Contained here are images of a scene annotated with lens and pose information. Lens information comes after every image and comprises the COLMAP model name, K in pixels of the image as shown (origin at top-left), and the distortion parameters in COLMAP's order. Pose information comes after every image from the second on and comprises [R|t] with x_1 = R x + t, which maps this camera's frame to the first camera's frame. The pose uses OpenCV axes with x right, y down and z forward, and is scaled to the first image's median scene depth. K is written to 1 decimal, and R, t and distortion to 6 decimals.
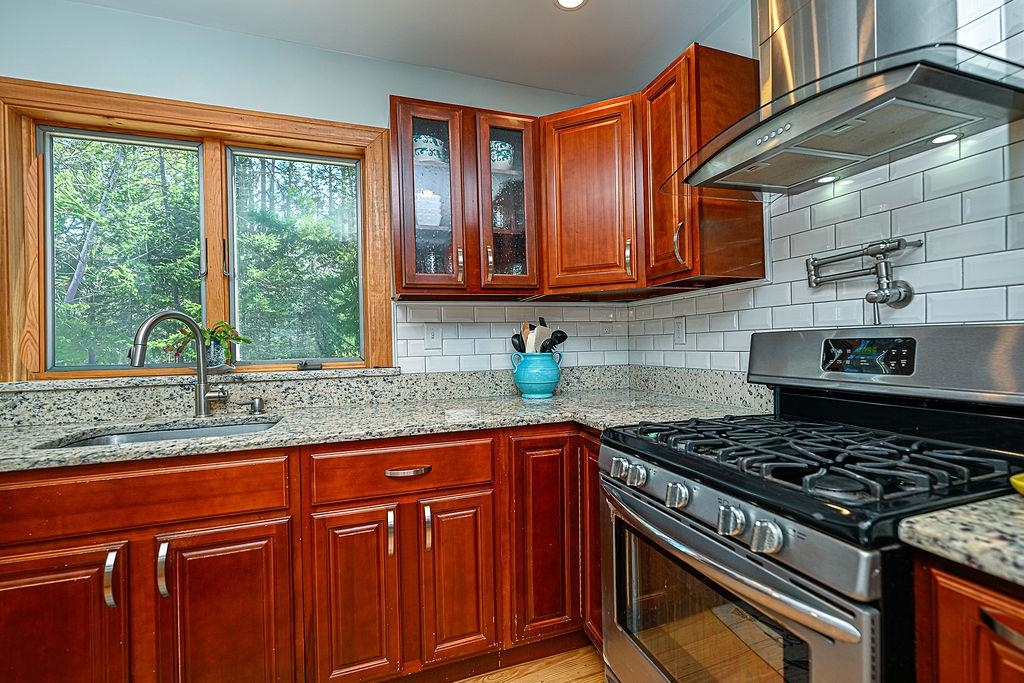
lens RADIAL K [[444.7, 0, 518.5], [0, 444.7, 345.7], [0, 0, 1]] dist [-0.001859, -0.000430]
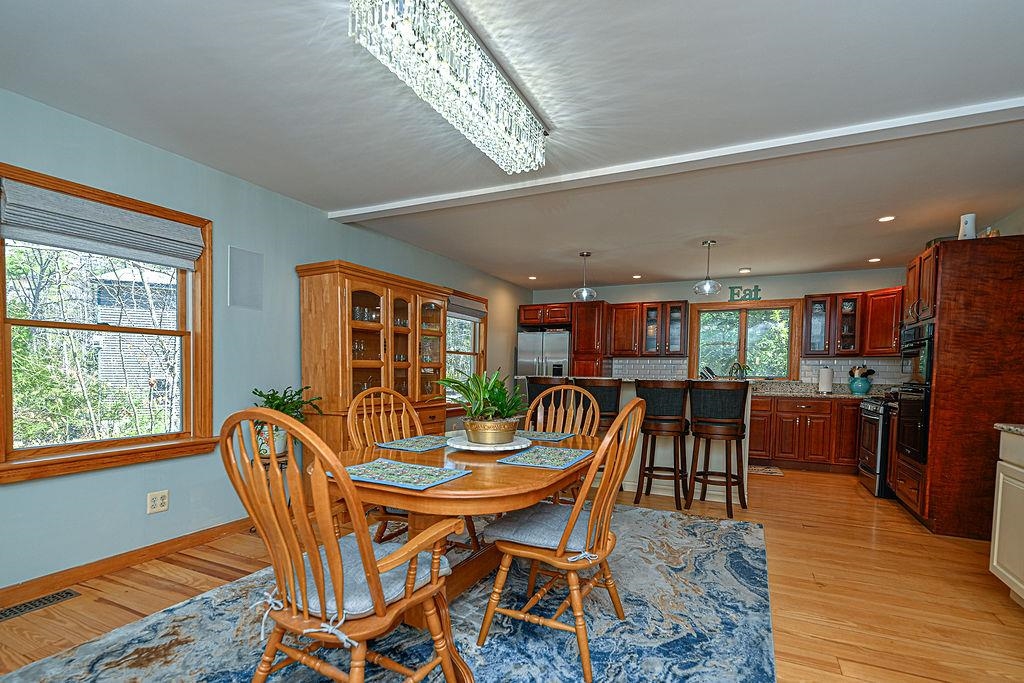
lens RADIAL K [[476.7, 0, 523.8], [0, 476.7, 395.0], [0, 0, 1]] dist [0.001438, 0.000016]
pose [[0.715588, 0.067450, -0.695258, 0.768874], [-0.028804, 0.997330, 0.067110, -0.017247], [0.697929, -0.027997, 0.715620, -3.171425]]
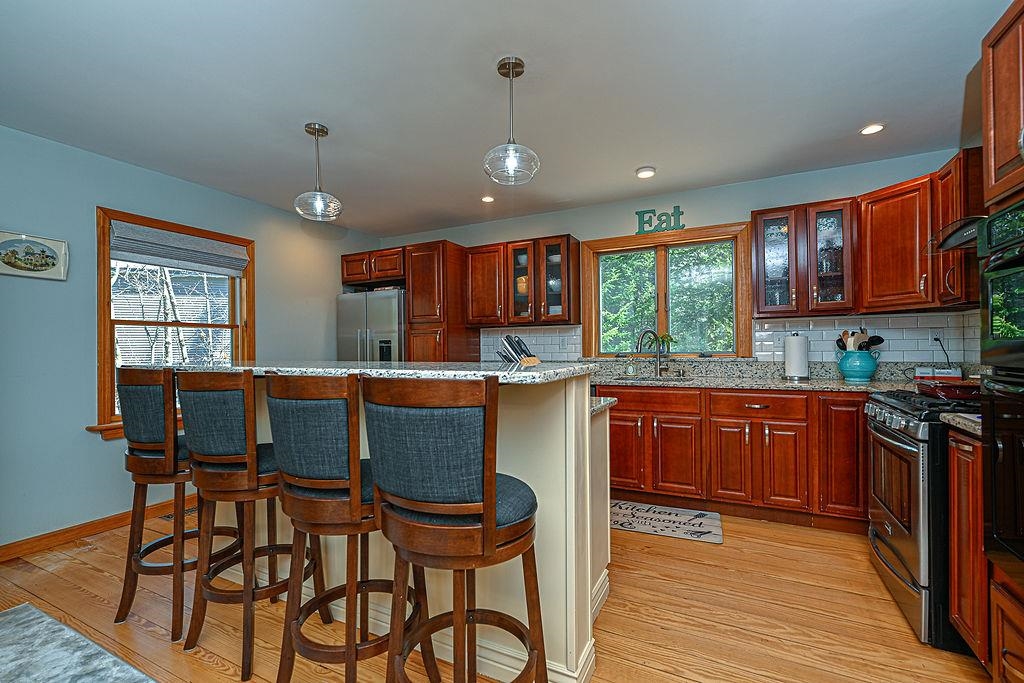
lens RADIAL K [[444.7, 0, 518.5], [0, 444.7, 345.7], [0, 0, 1]] dist [-0.001859, -0.000430]
pose [[0.701463, 0.011212, -0.712618, 0.398603], [-0.006713, 0.999936, 0.009125, -0.008759], [0.712675, -0.001617, 0.701493, -1.109055]]
